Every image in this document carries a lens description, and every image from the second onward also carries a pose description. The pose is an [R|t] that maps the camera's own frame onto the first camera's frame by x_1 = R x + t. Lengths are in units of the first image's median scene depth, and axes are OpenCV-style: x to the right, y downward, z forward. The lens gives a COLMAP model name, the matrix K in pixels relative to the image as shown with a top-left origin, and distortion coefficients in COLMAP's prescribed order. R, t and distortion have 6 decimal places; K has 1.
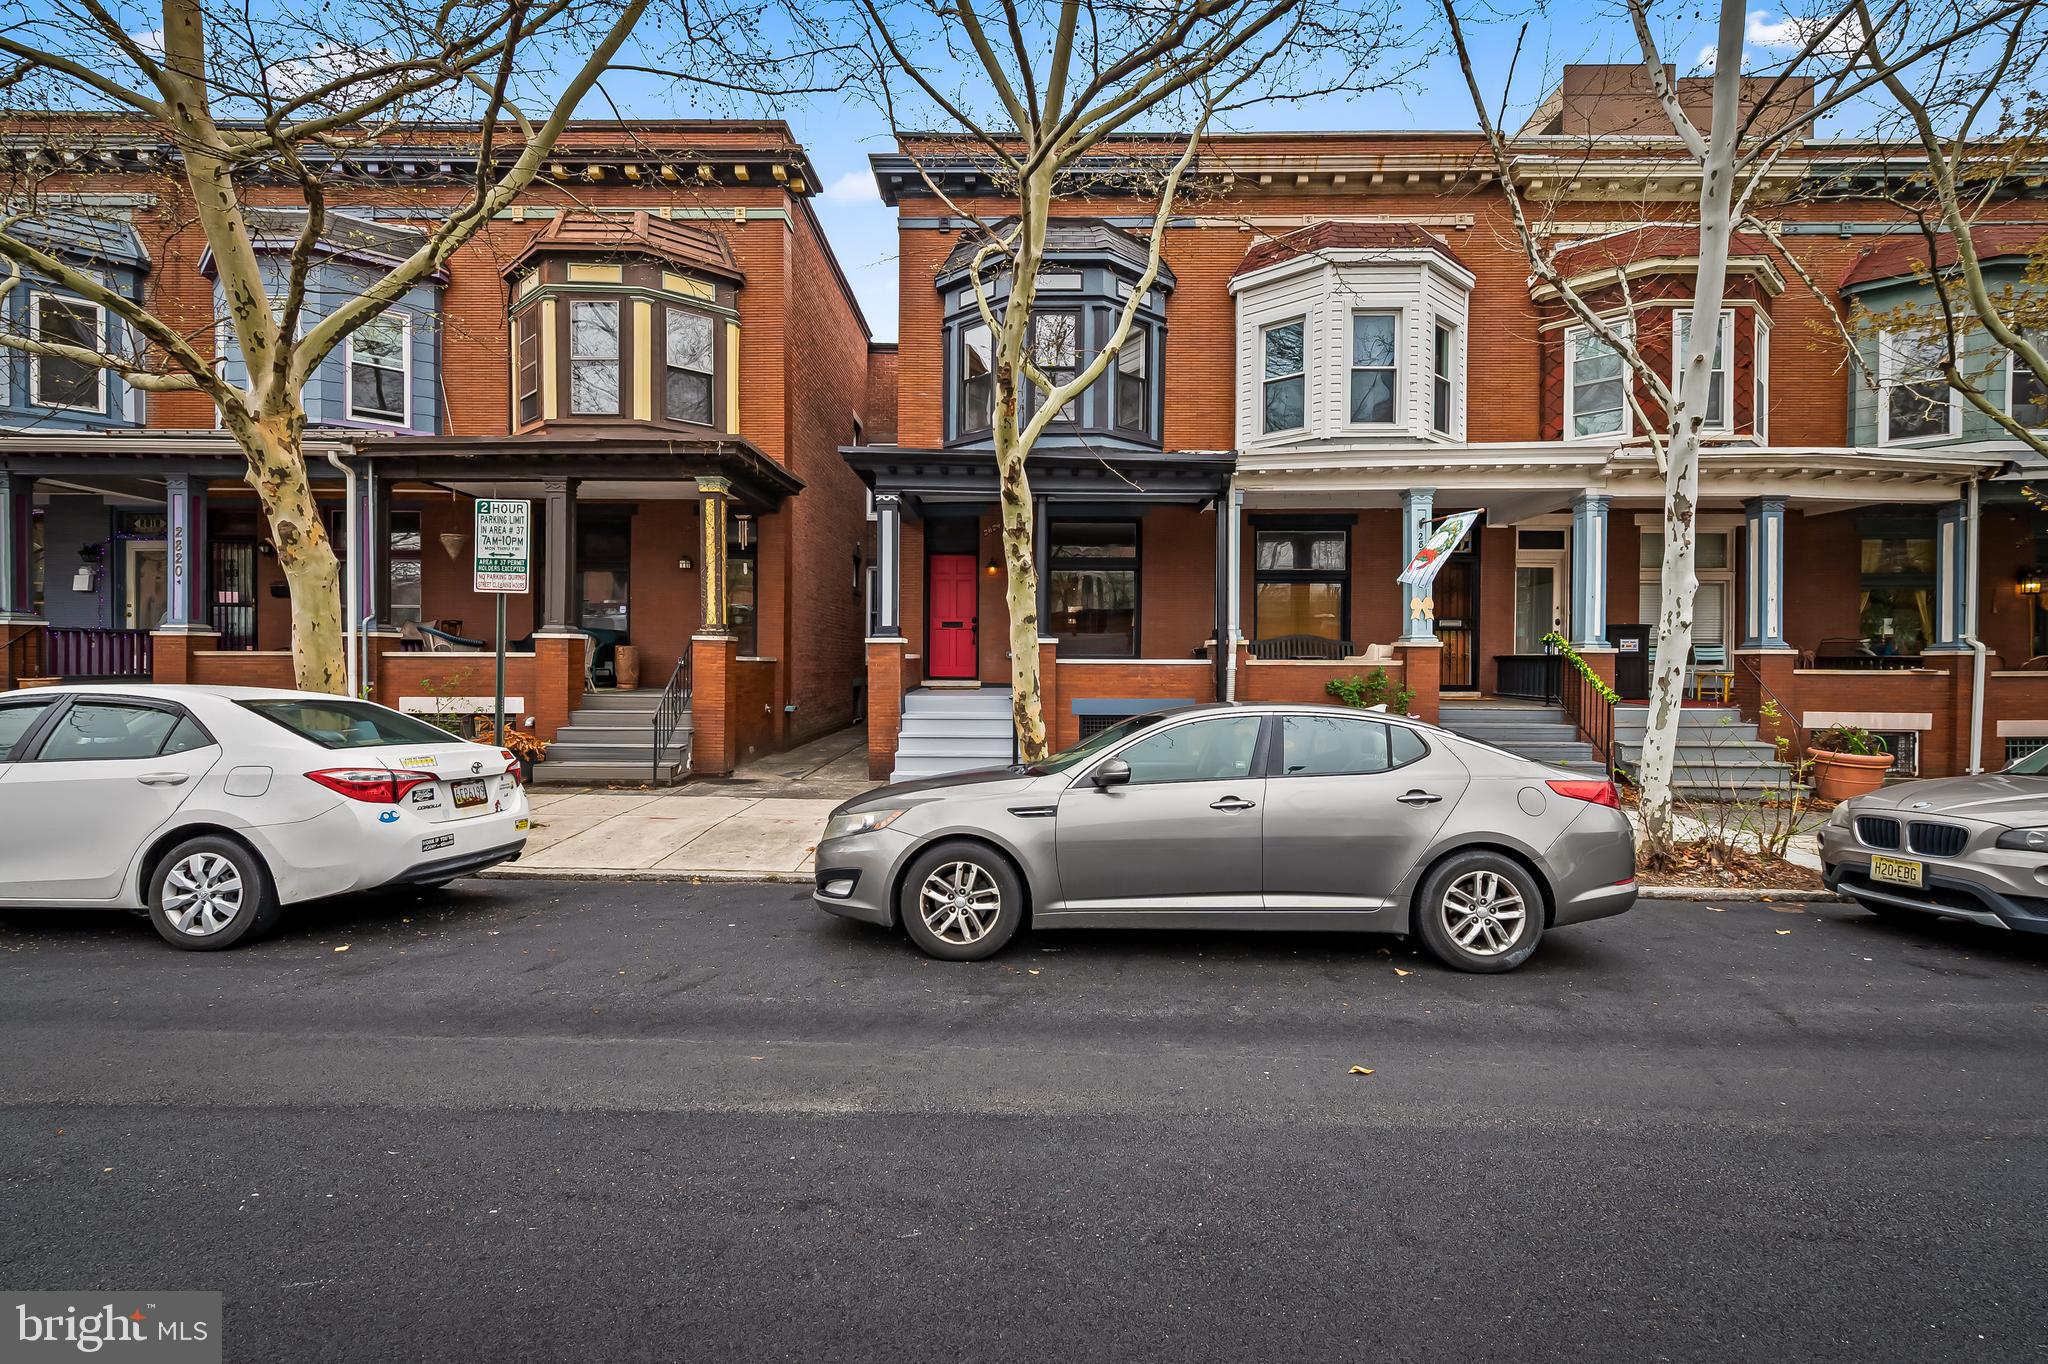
lens RADIAL K [[897.5, 0, 1026.7], [0, 897.5, 681.4], [0, 0, 1]] dist [0.008180, -0.000113]
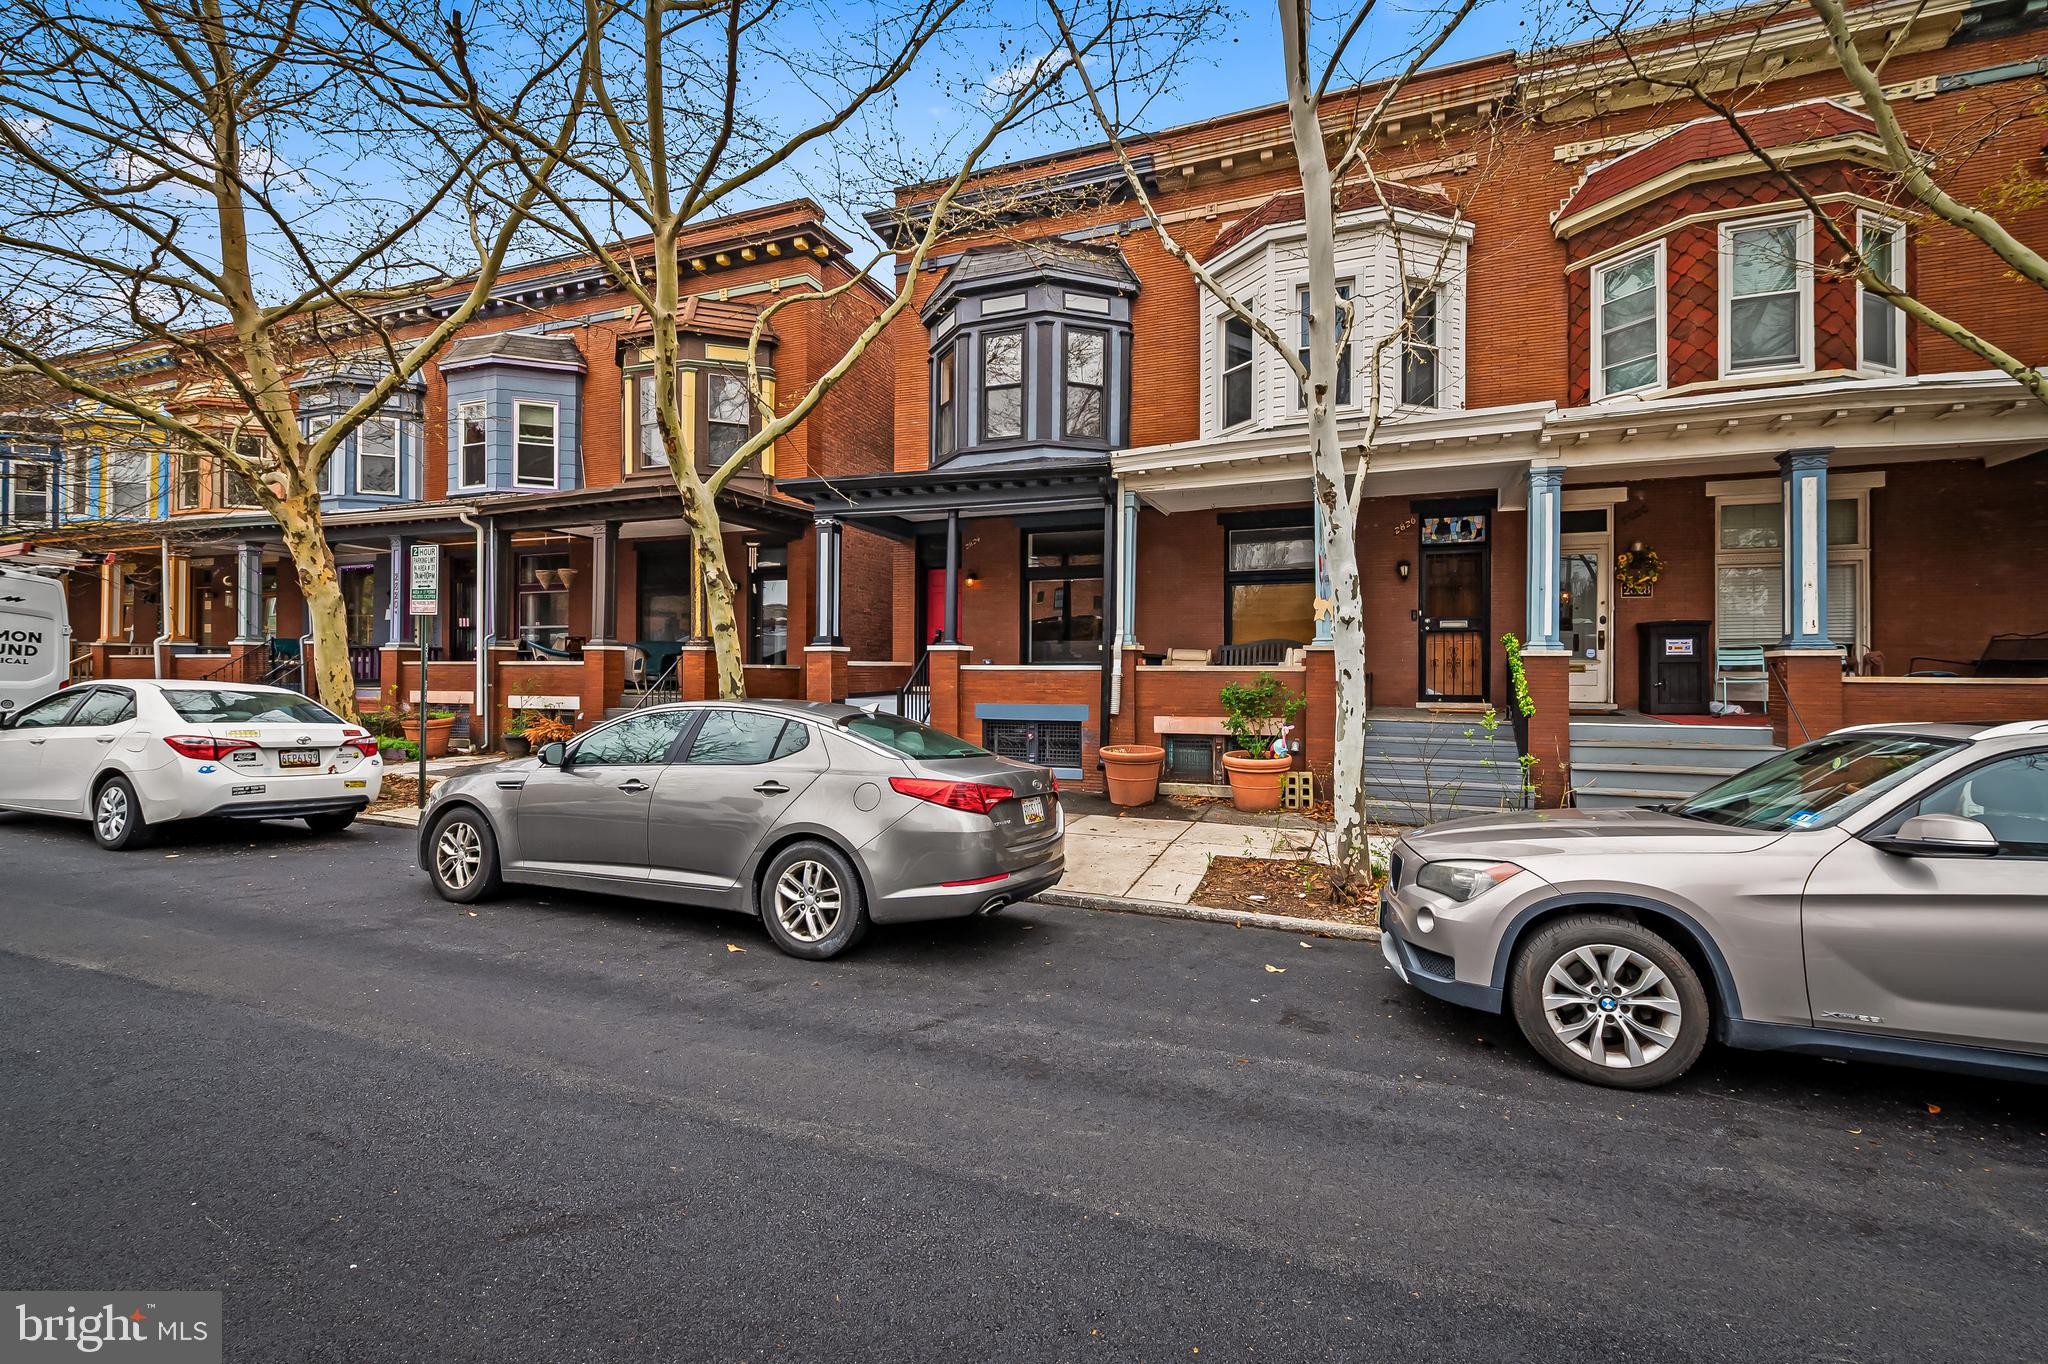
lens RADIAL K [[897.5, 0, 1031.0], [0, 897.5, 679.4], [0, 0, 1]] dist [0.008180, -0.000113]
pose [[0.931896, 0.003008, -0.362712, 0.494078], [-0.008645, 0.999866, -0.013920, 0.005592], [0.362621, 0.016107, 0.931797, 0.052222]]
